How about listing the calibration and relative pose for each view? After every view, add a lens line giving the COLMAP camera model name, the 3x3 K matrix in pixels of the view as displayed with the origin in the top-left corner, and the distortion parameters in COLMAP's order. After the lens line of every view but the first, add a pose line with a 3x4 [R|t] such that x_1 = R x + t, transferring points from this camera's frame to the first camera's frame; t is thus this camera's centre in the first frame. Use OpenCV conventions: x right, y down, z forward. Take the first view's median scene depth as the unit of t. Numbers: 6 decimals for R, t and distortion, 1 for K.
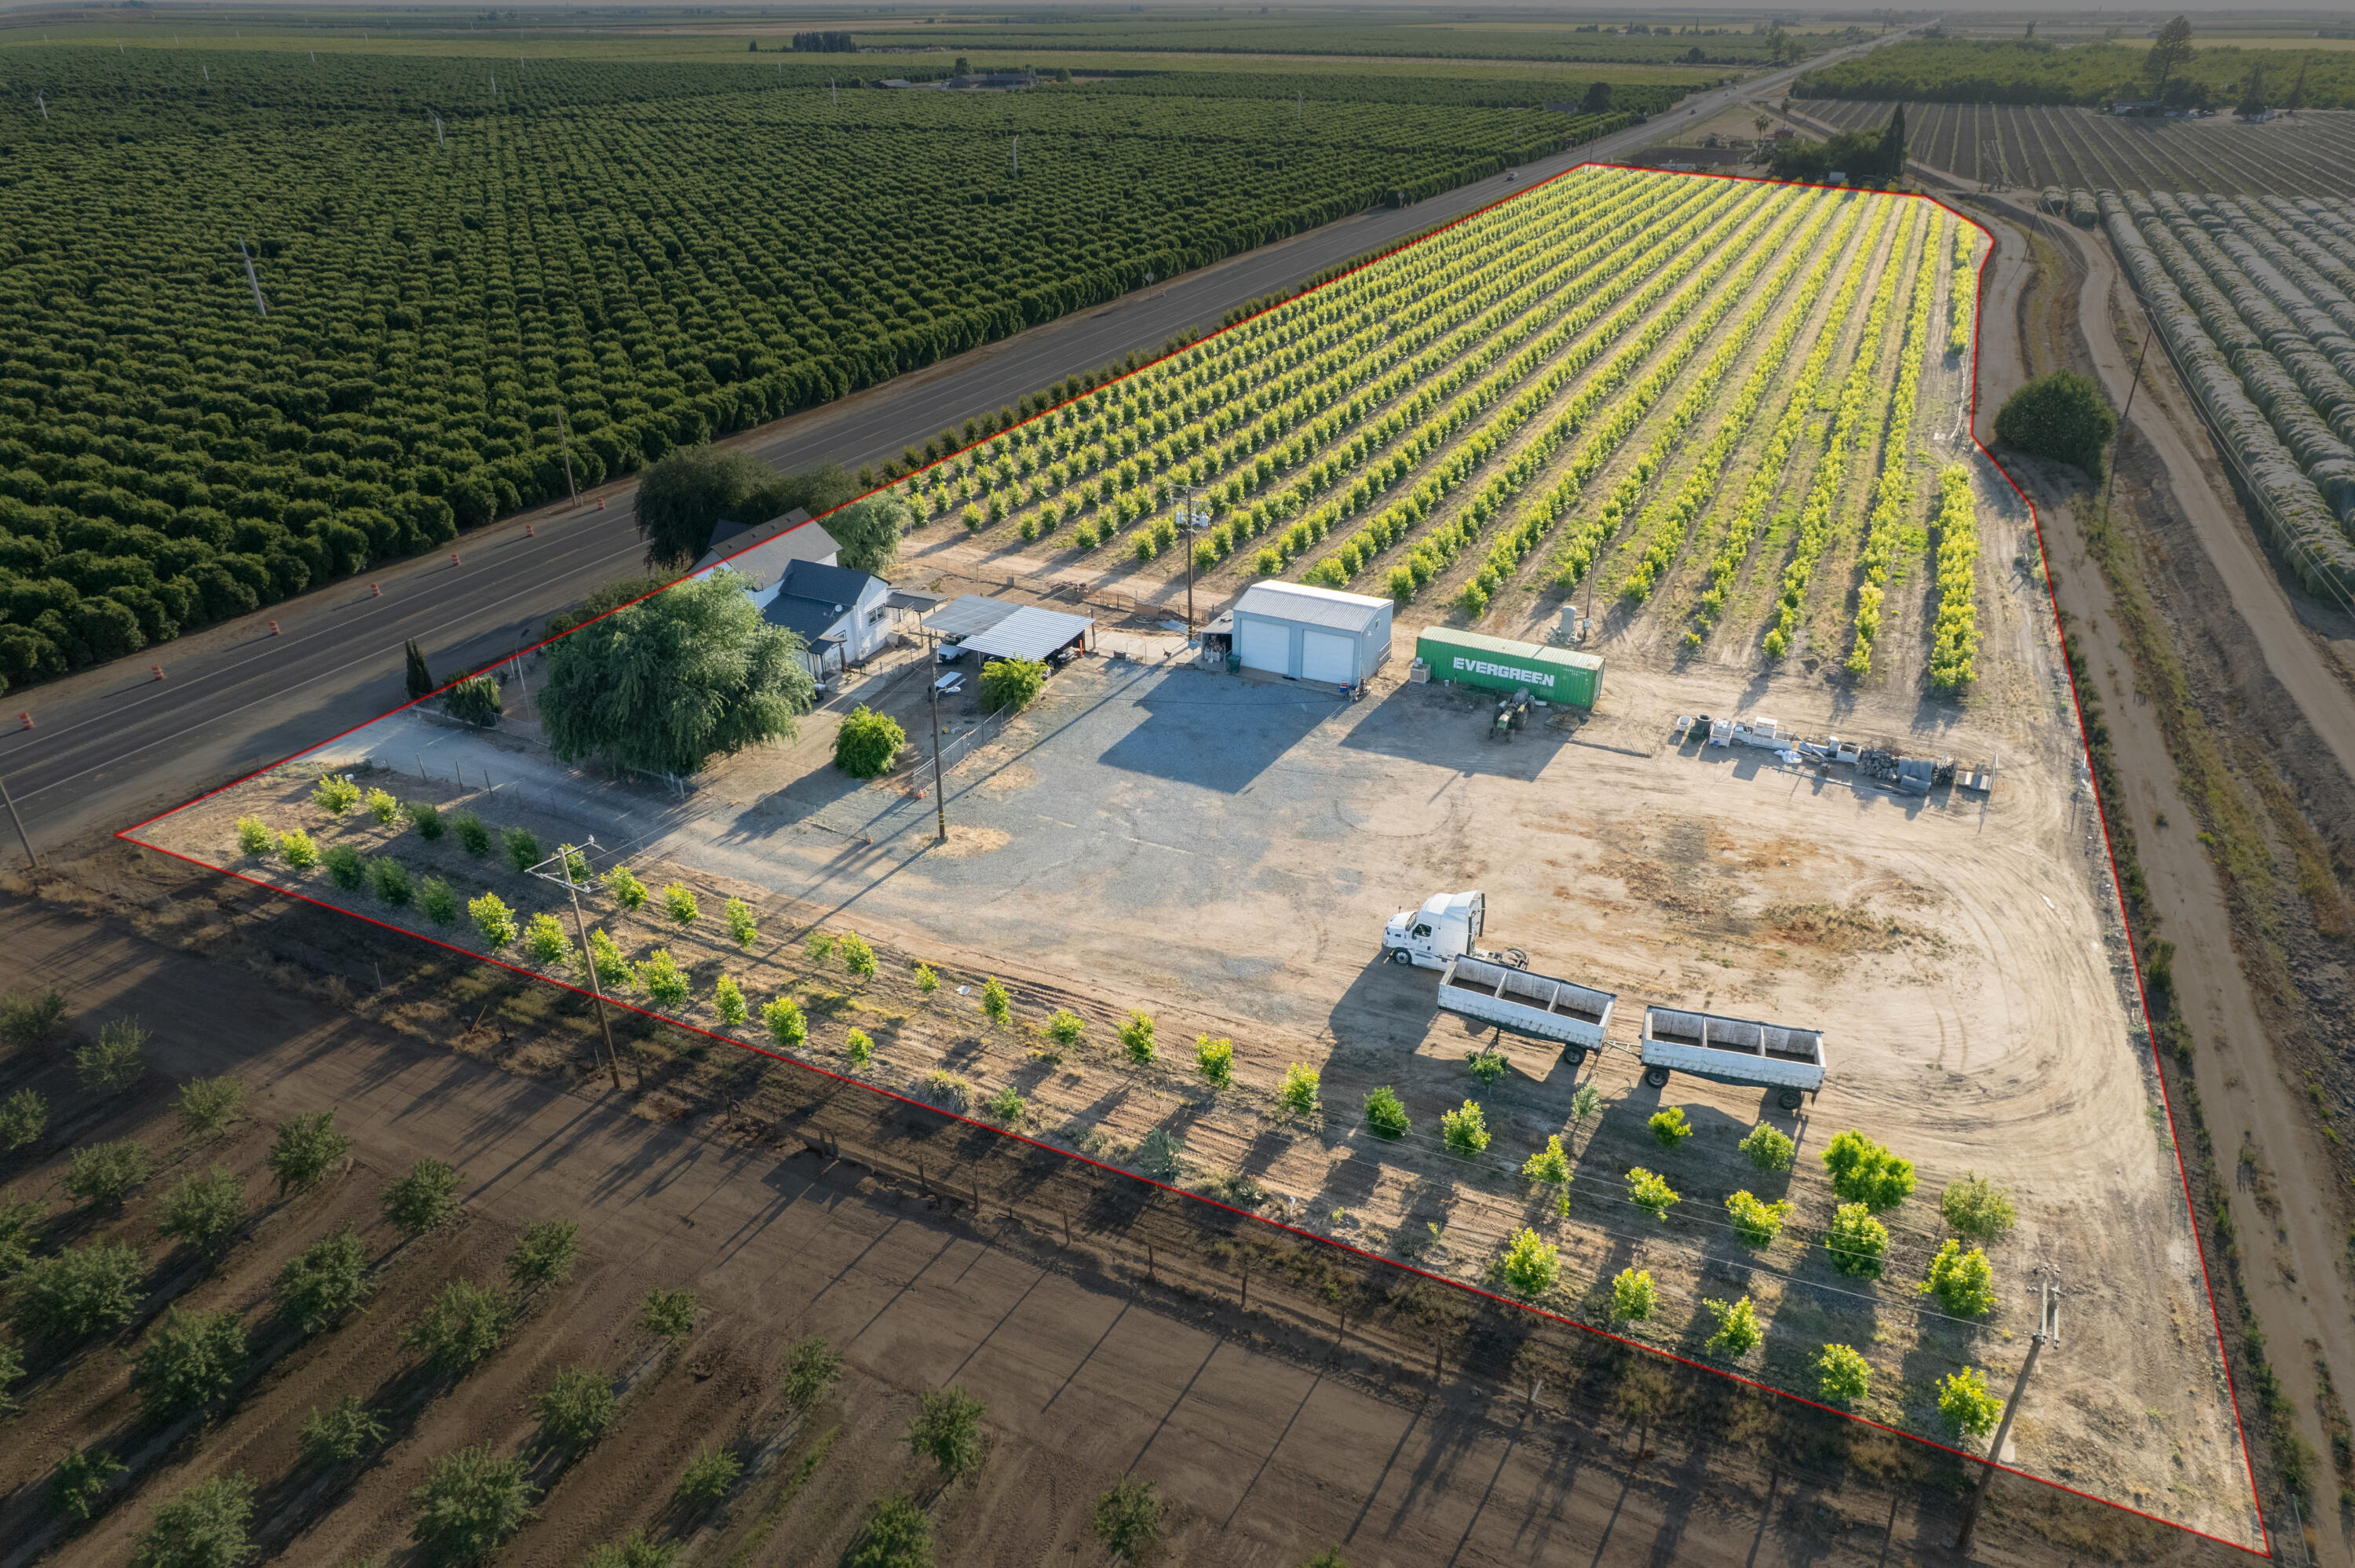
lens RADIAL K [[1516.5, 0, 1189.8], [0, 1516.5, 786.9], [0, 0, 1]] dist [-0.081049, 0.071795]
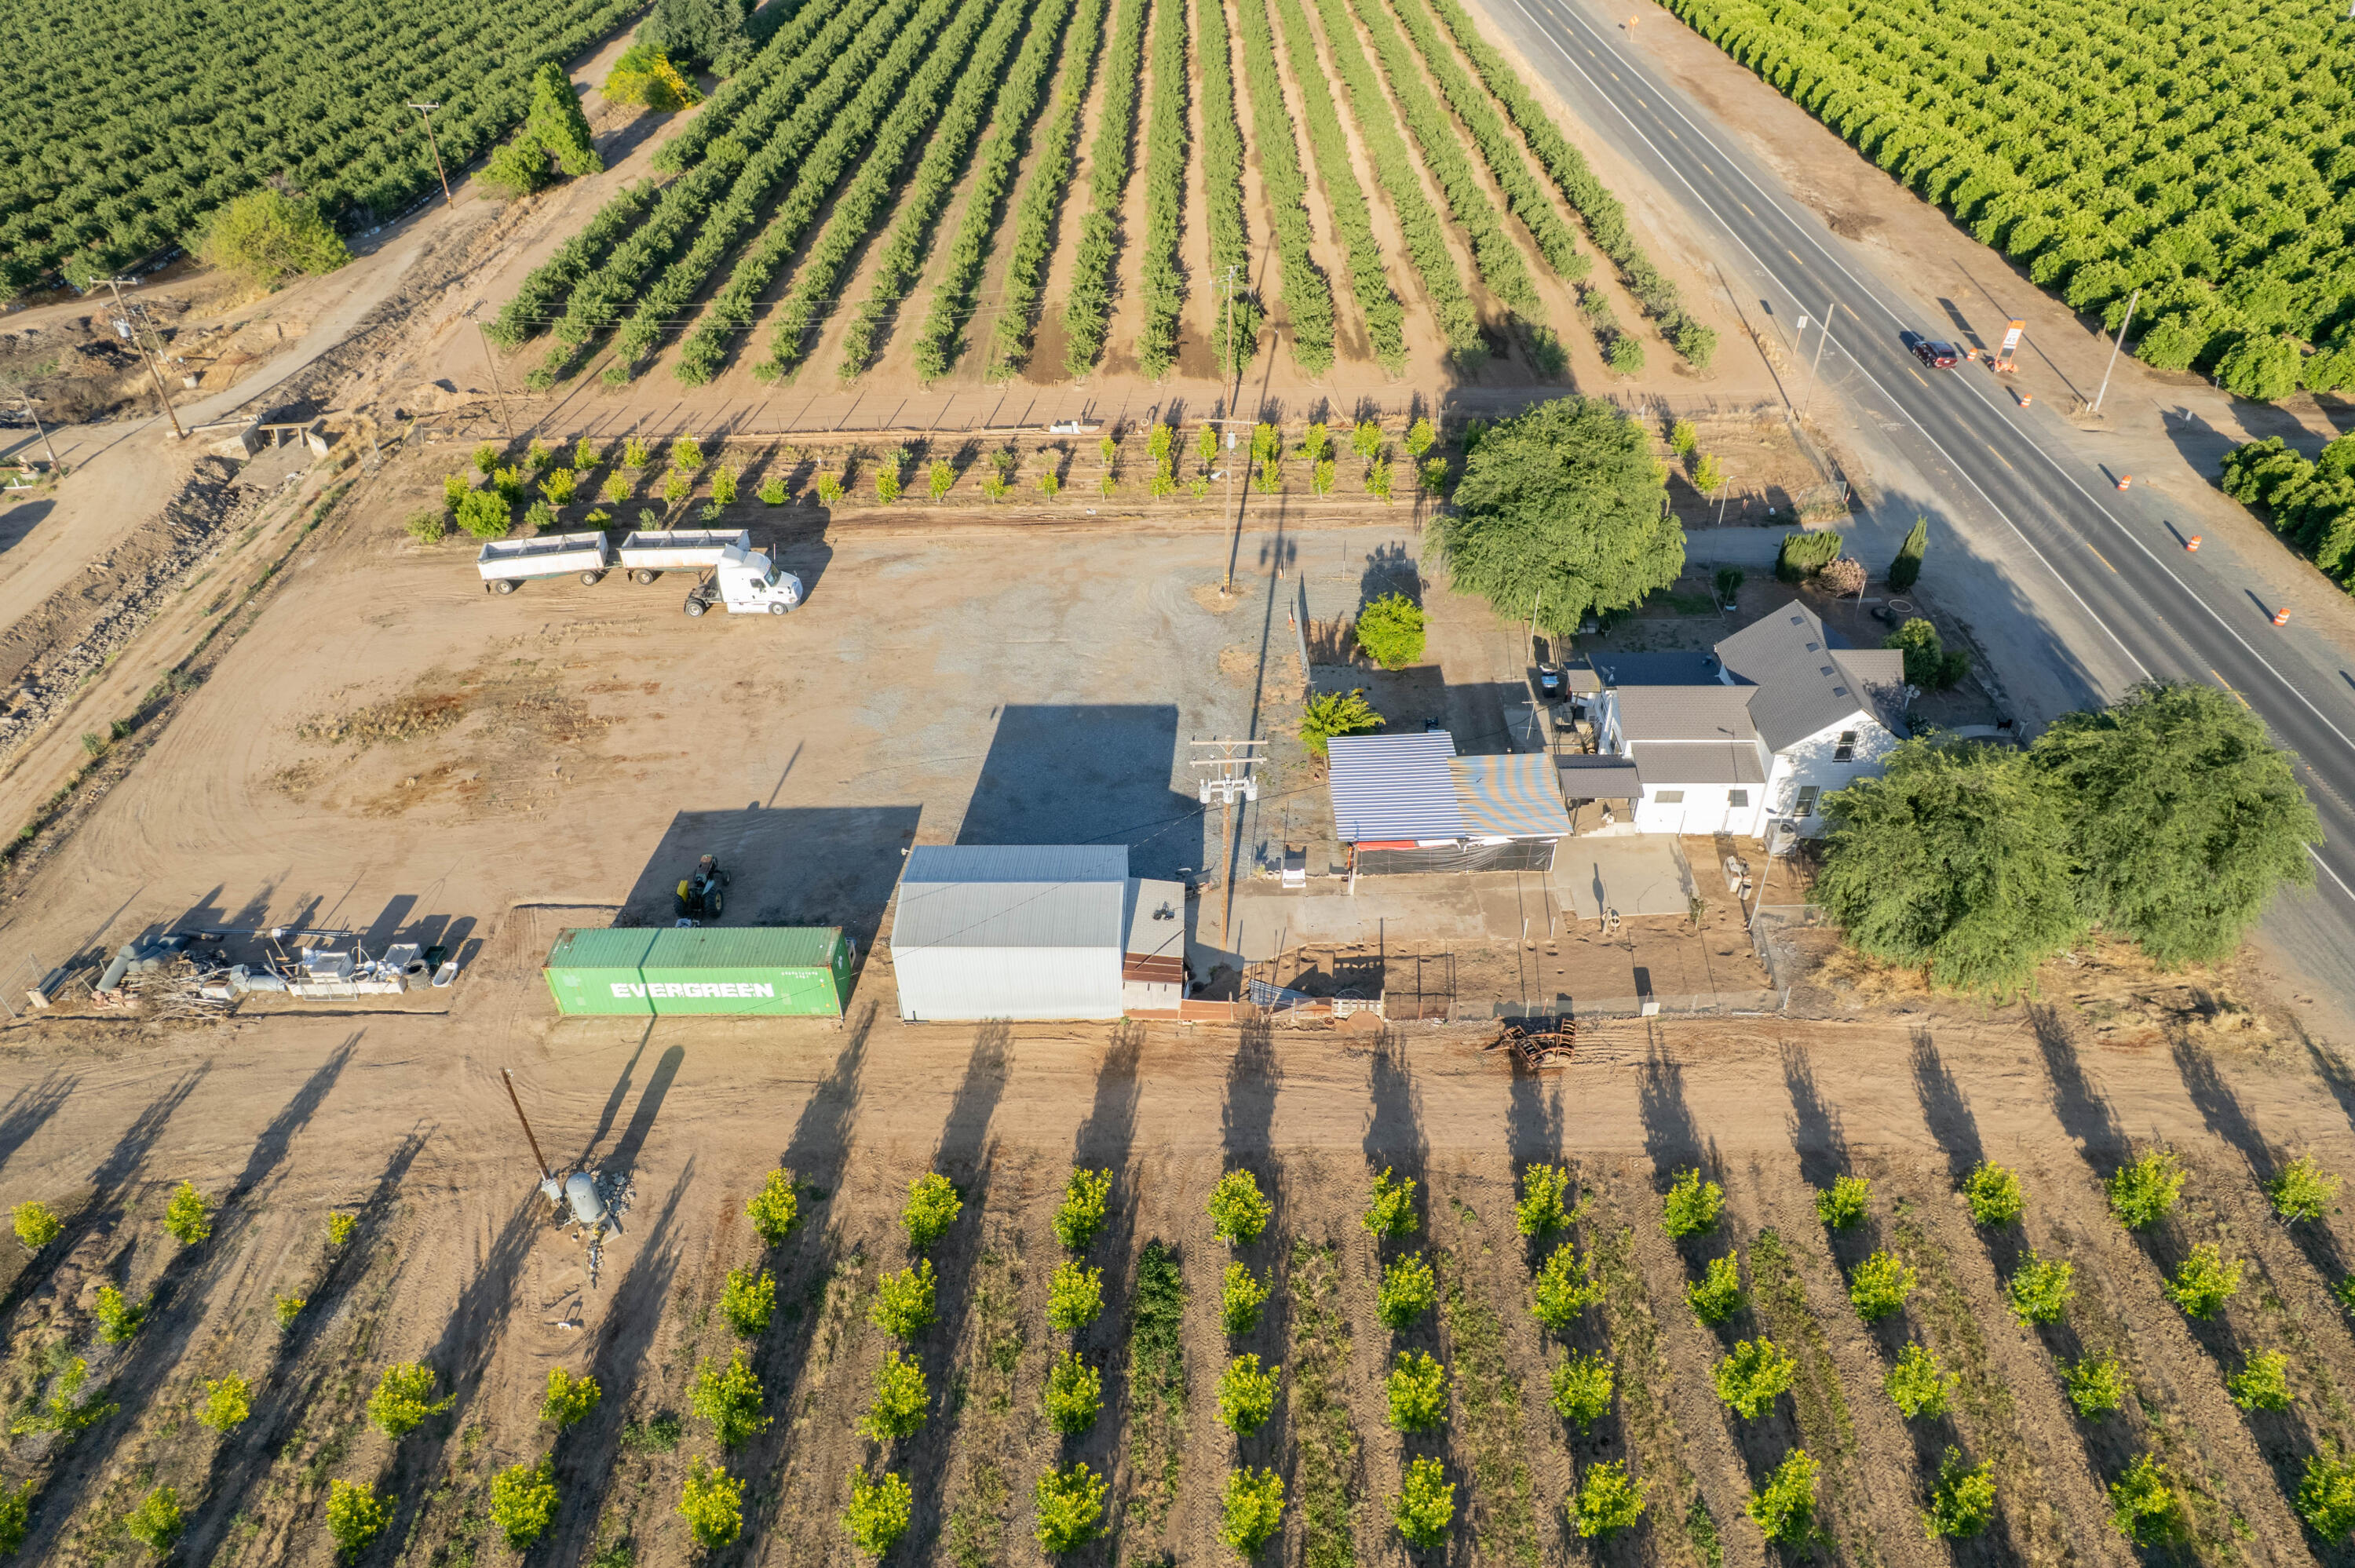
lens RADIAL K [[1516.5, 0, 1189.8], [0, 1516.5, 786.9], [0, 0, 1]] dist [-0.081049, 0.071795]
pose [[-0.904911, 0.262742, -0.334816, 0.095365], [-0.193478, 0.446744, 0.873491, -0.310292], [0.379080, 0.855212, -0.353429, 0.541727]]
